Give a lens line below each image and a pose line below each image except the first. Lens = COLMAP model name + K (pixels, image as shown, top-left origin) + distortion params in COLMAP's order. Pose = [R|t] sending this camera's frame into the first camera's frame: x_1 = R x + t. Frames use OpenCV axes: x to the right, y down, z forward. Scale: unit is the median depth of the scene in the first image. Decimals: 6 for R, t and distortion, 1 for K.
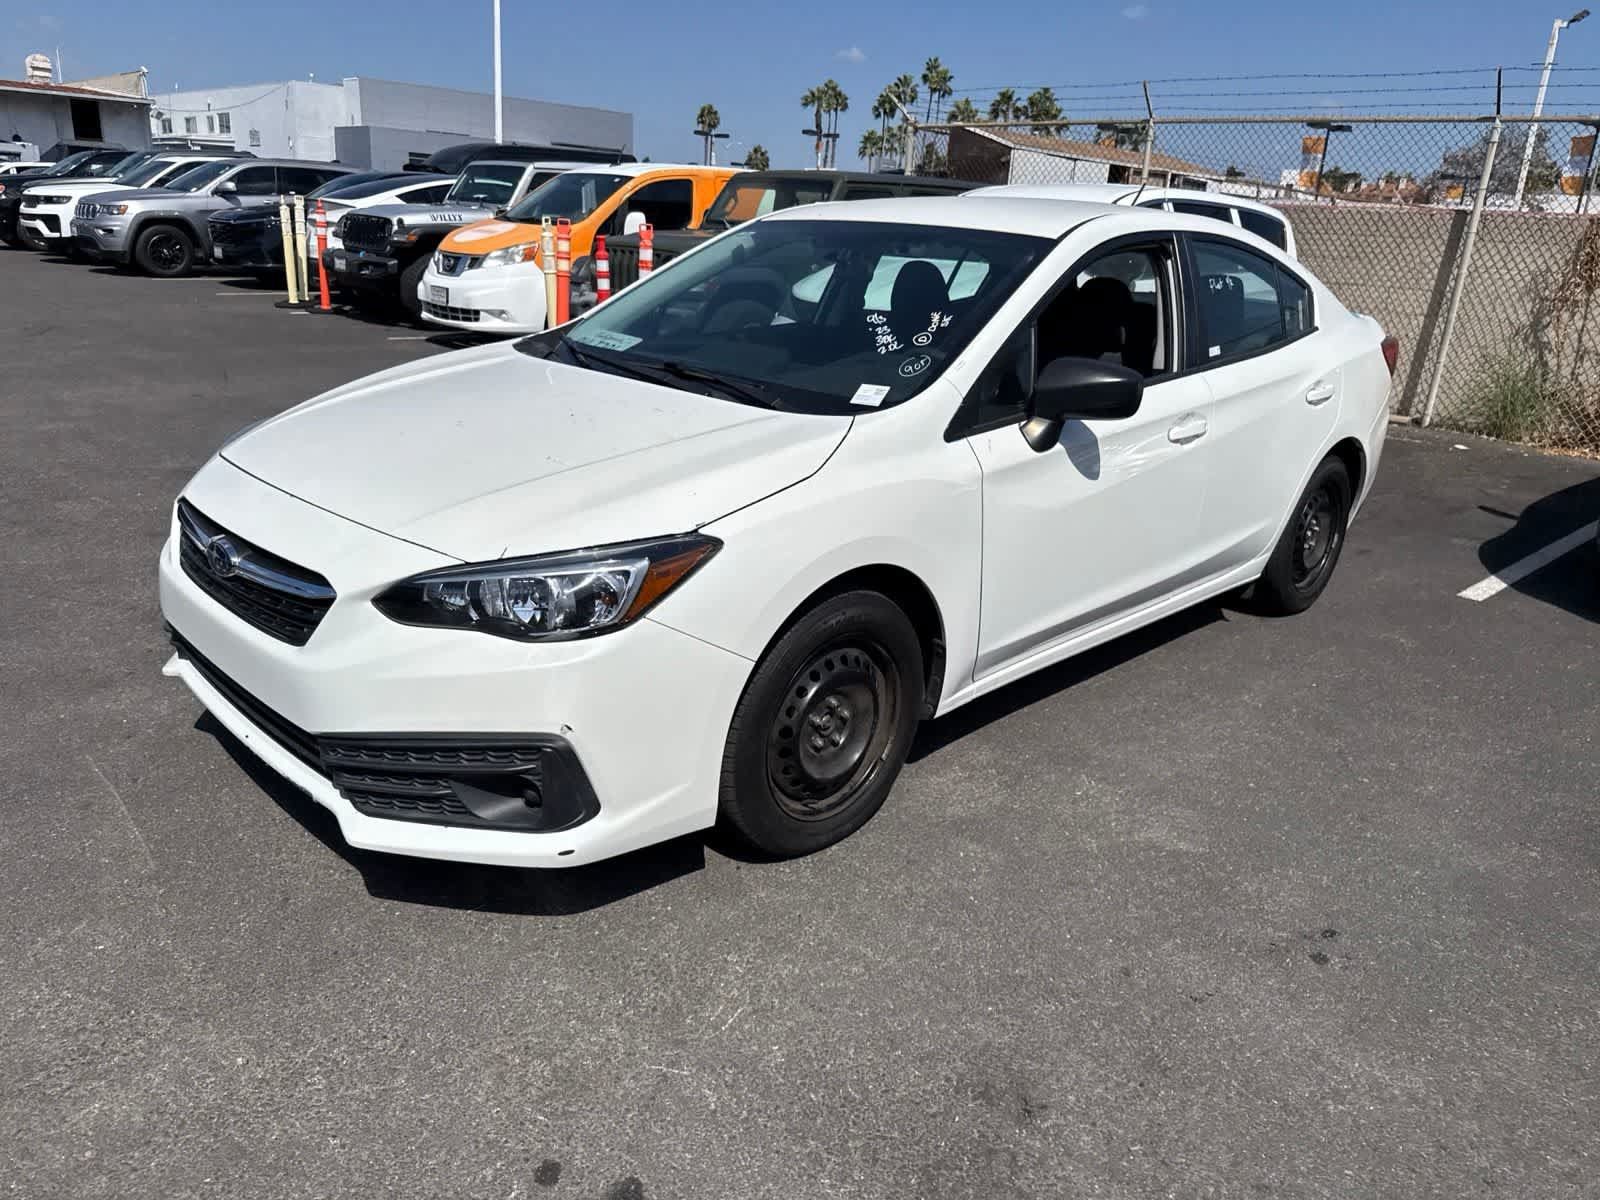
lens RADIAL K [[1134.4, 0, 802.2], [0, 1134.4, 598.8], [0, 0, 1]] dist [0.004134, -0.009111]
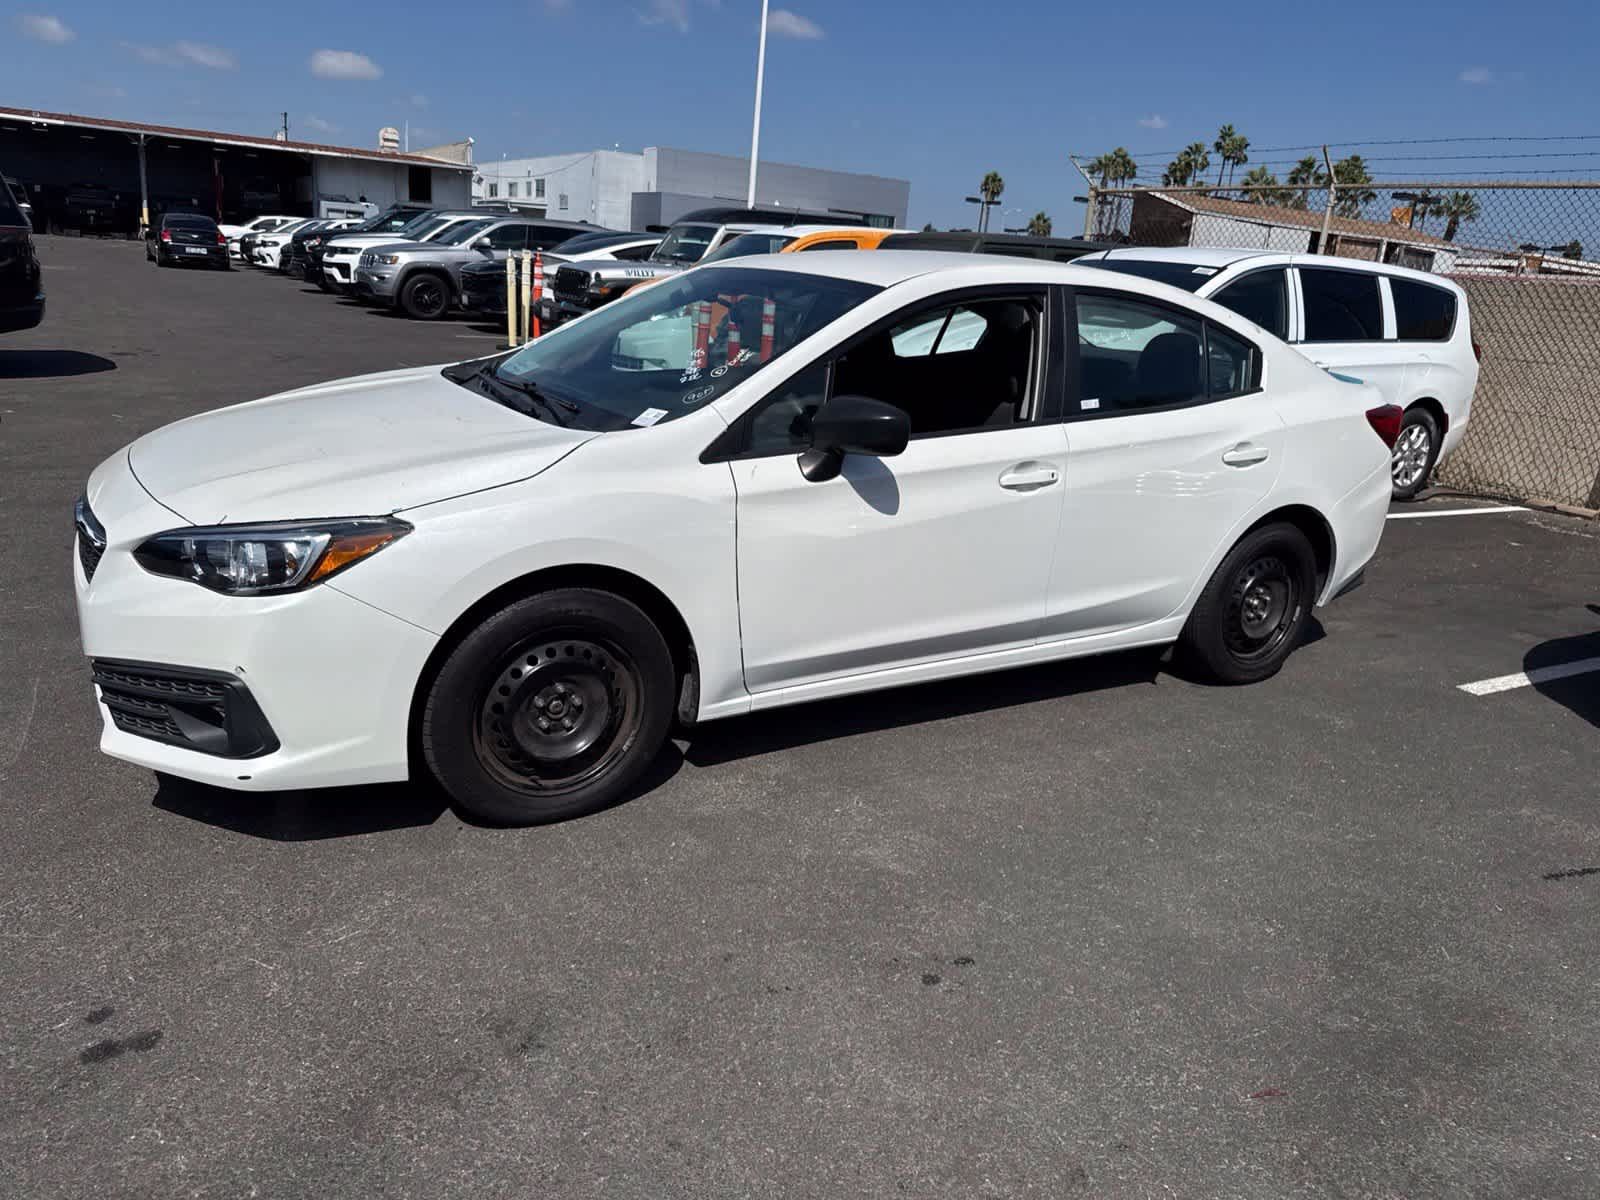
lens RADIAL K [[1158.8, 0, 875.7], [0, 1158.8, 597.6], [0, 0, 1]] dist [0.091178, -0.177597]
pose [[0.972207, 0.080528, -0.219838, 0.169904], [-0.094501, 0.994071, -0.053784, 0.010580], [0.214203, 0.073064, 0.974053, -0.013510]]
